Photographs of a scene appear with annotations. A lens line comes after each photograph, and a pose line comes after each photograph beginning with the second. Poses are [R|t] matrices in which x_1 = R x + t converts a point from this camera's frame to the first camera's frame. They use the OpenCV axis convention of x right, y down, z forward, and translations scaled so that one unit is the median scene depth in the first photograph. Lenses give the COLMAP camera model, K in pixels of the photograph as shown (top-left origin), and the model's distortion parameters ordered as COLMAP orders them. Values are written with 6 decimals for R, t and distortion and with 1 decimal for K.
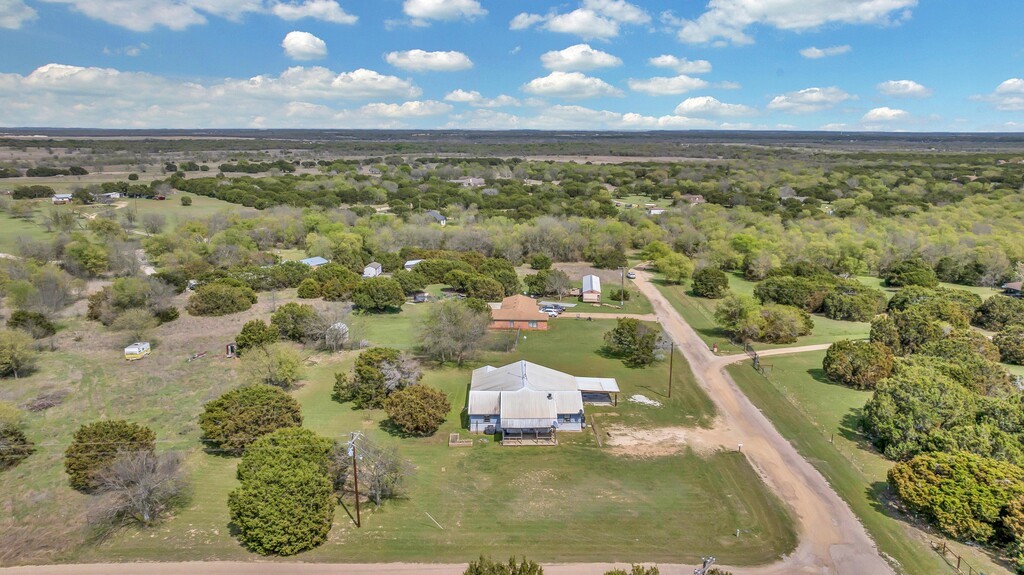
lens RADIAL K [[730.2, 0, 512.0], [0, 730.2, 287.5], [0, 0, 1]] dist [-0.056639, 0.074933]
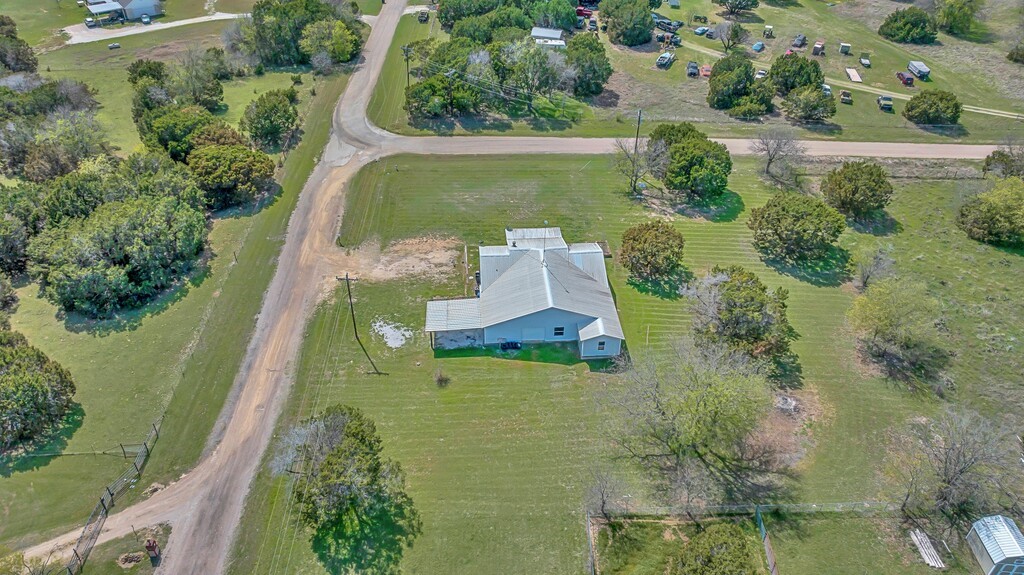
lens RADIAL K [[727.3, 0, 512.0], [0, 727.3, 287.5], [0, 0, 1]] dist [-0.019806, 0.005439]
pose [[-0.998313, 0.020043, -0.054494, 0.112402], [-0.027984, 0.656249, 0.754025, -0.546114], [0.050875, 0.754278, -0.654581, 1.741594]]
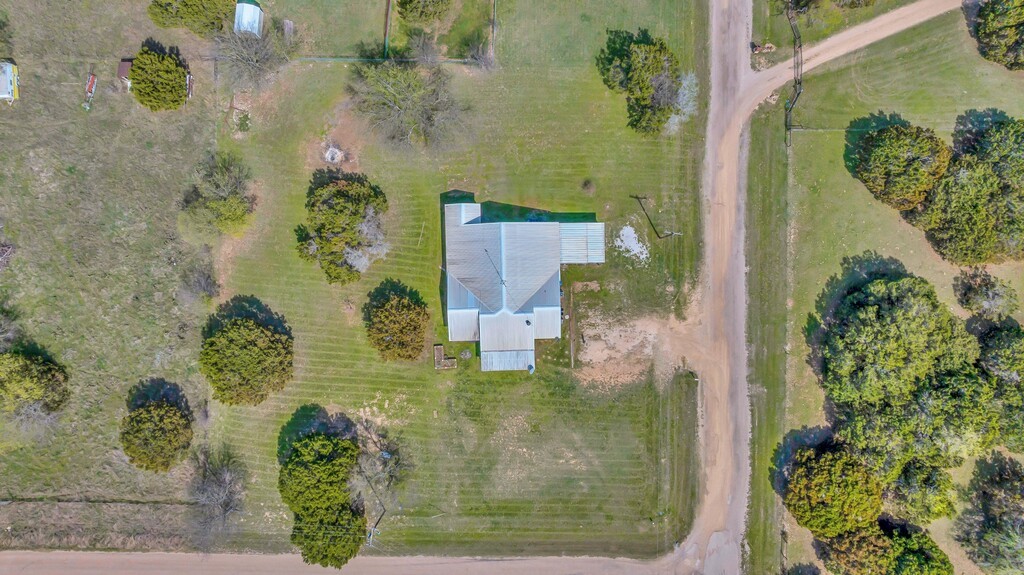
lens RADIAL K [[727.3, 0, 512.0], [0, 727.3, 287.5], [0, 0, 1]] dist [-0.019806, 0.005439]
pose [[0.999897, -0.012805, -0.006445, 0.038228], [0.009077, 0.217597, 0.975996, -0.886063], [-0.011095, -0.975955, 0.217691, 0.875950]]
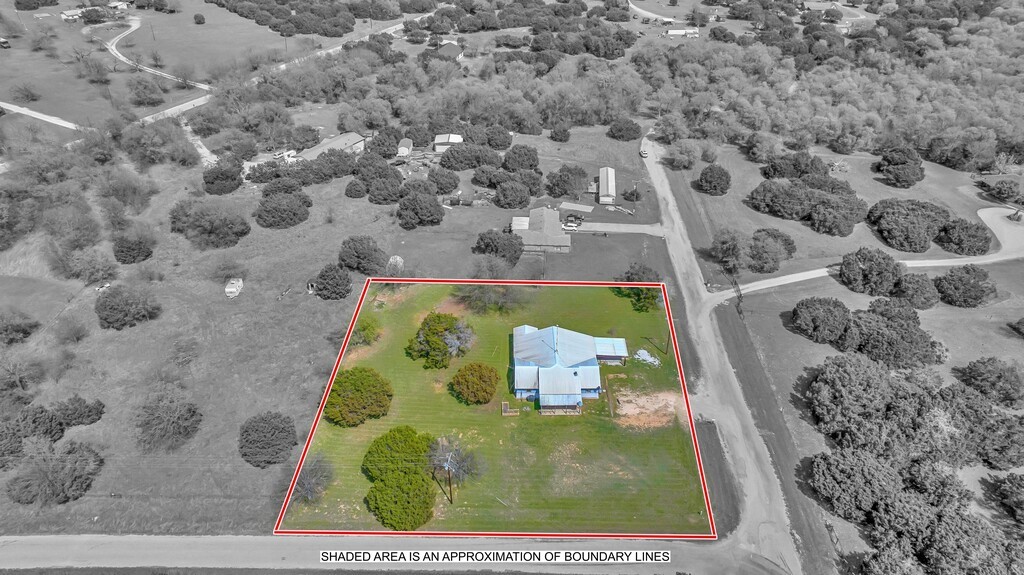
lens RADIAL K [[727.3, 0, 512.0], [0, 727.3, 287.5], [0, 0, 1]] dist [-0.019806, 0.005439]
pose [[0.999977, 0.004117, -0.005329, -0.061908], [-0.001993, 0.936809, 0.349835, -0.490544], [0.006433, -0.349816, 0.936796, -0.205387]]
